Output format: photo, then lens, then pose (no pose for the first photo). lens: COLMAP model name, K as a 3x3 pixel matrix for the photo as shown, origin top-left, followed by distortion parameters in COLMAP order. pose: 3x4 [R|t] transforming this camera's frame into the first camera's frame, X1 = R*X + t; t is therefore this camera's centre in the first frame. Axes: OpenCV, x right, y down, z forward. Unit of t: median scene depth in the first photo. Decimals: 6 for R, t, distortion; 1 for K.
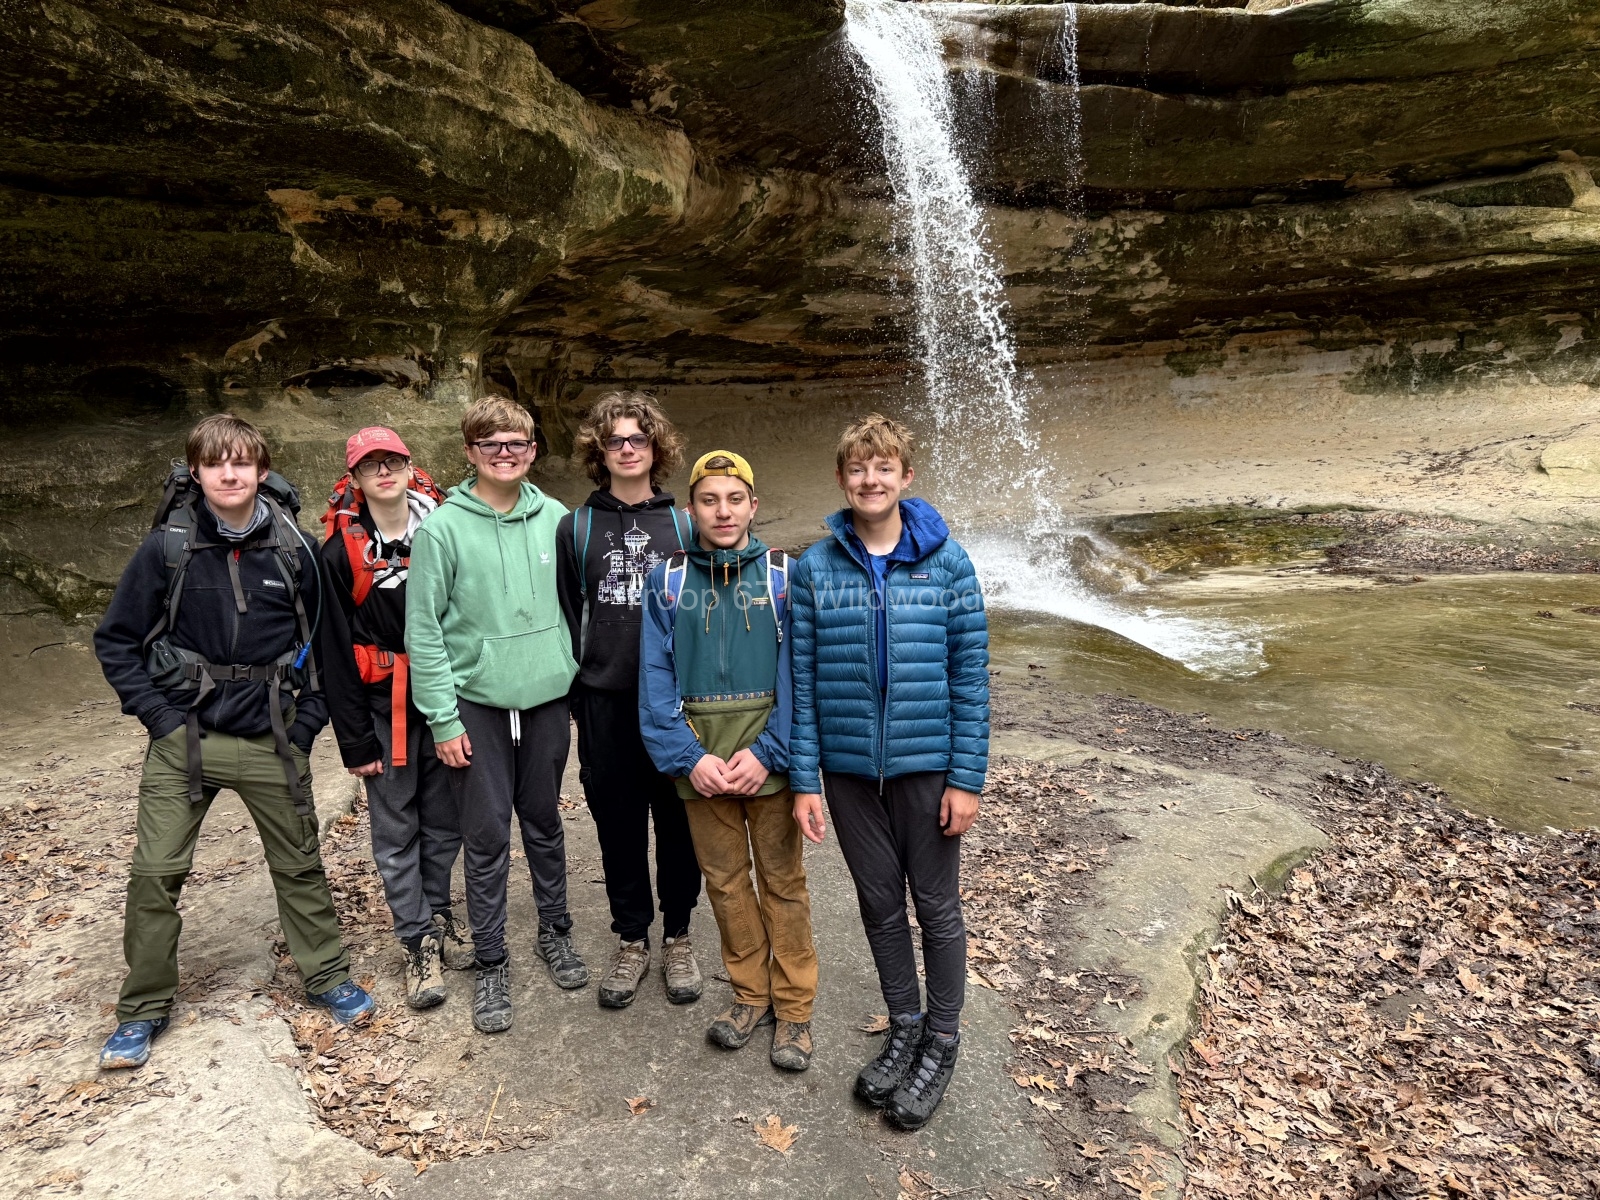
lens RADIAL K [[1127.8, 0, 787.2], [0, 1127.8, 609.2], [0, 0, 1]] dist [0.046099, -0.058088]
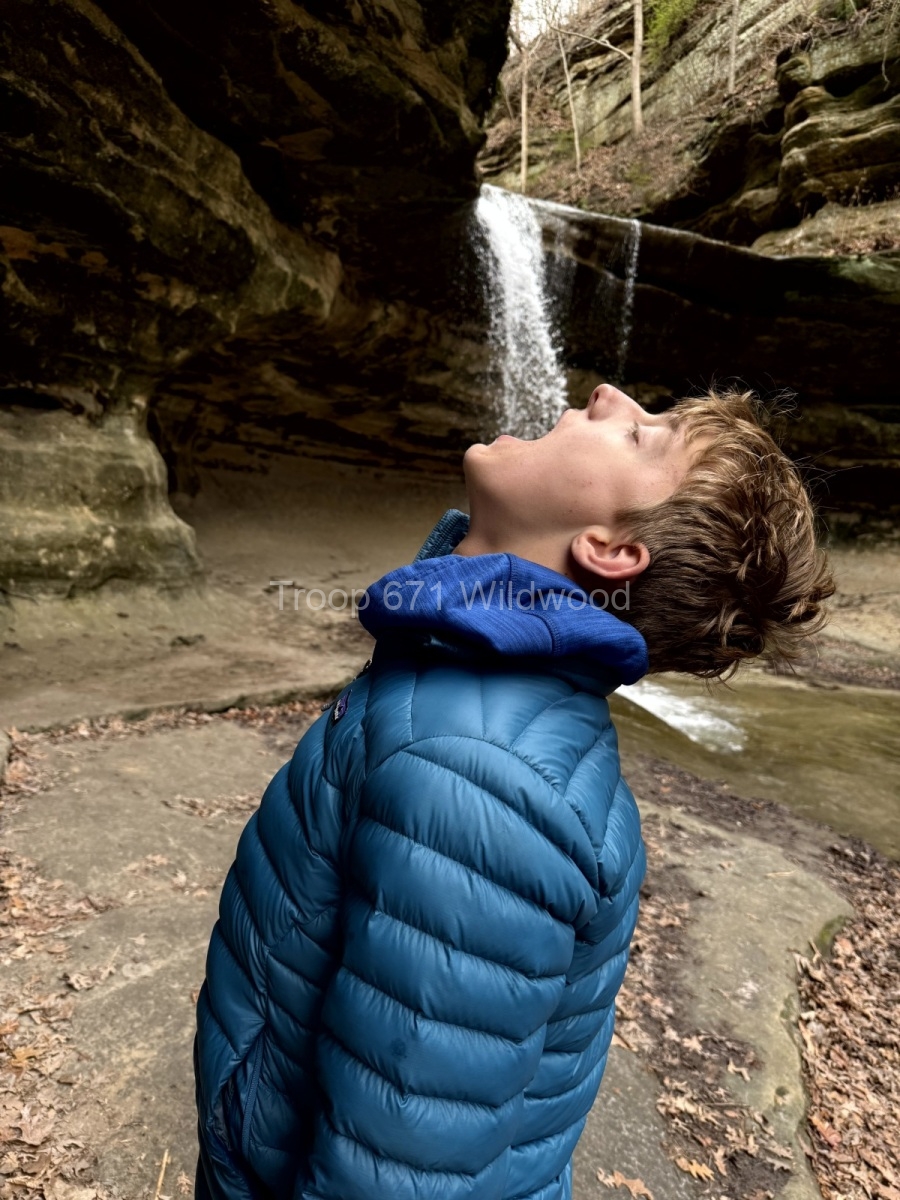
lens RADIAL K [[861.3, 0, 441.8], [0, 861.3, 597.9], [0, 0, 1]] dist [0.010934, -0.017964]
pose [[0.981885, 0.141484, 0.126035, -0.094301], [-0.133857, 0.988726, -0.067100, -0.000416], [-0.134107, 0.049014, 0.989754, 0.137483]]
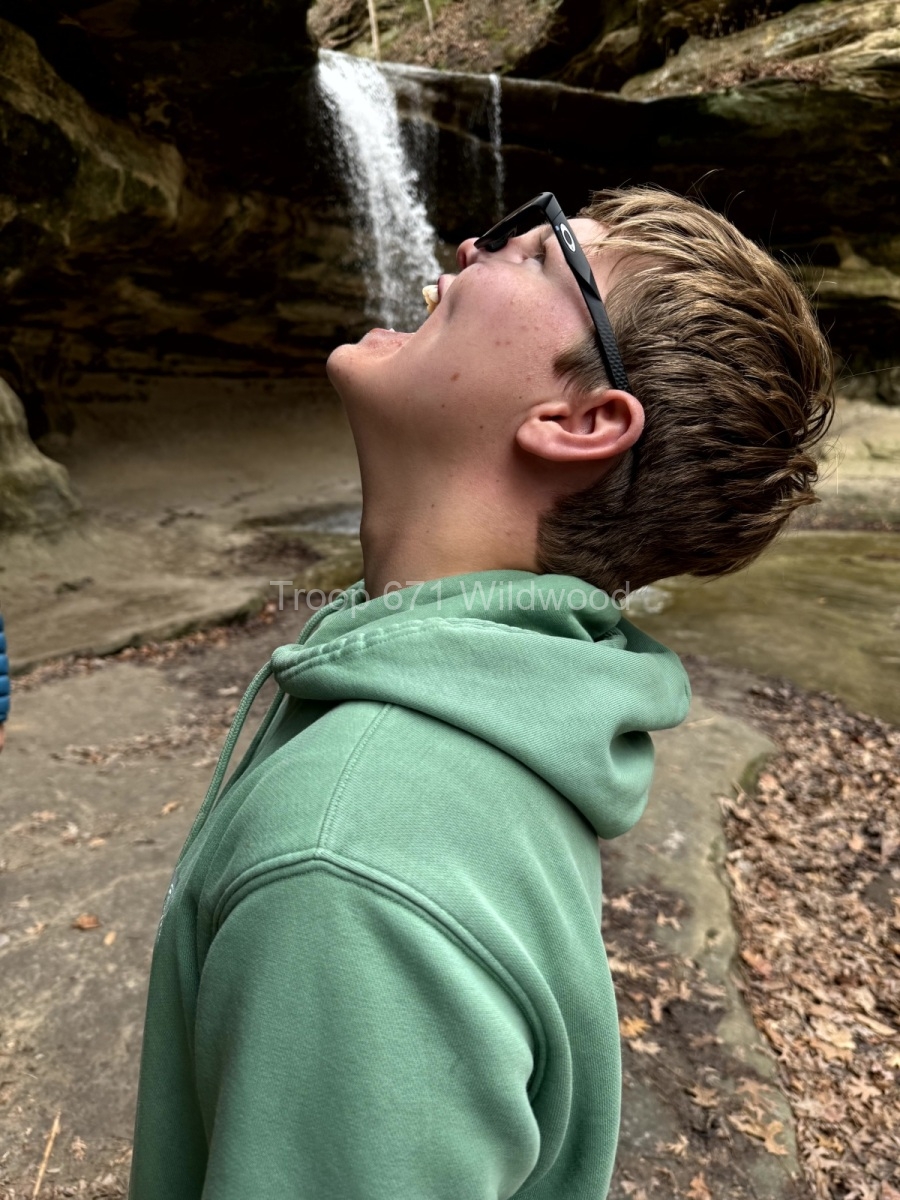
lens RADIAL K [[873.6, 0, 443.0], [0, 873.6, 590.6], [0, 0, 1]] dist [-0.009159, 0.002148]
pose [[0.976635, -0.020490, 0.213928, -0.052247], [0.014947, 0.999510, 0.027497, 0.008715], [-0.214386, -0.023657, 0.976462, 0.166571]]
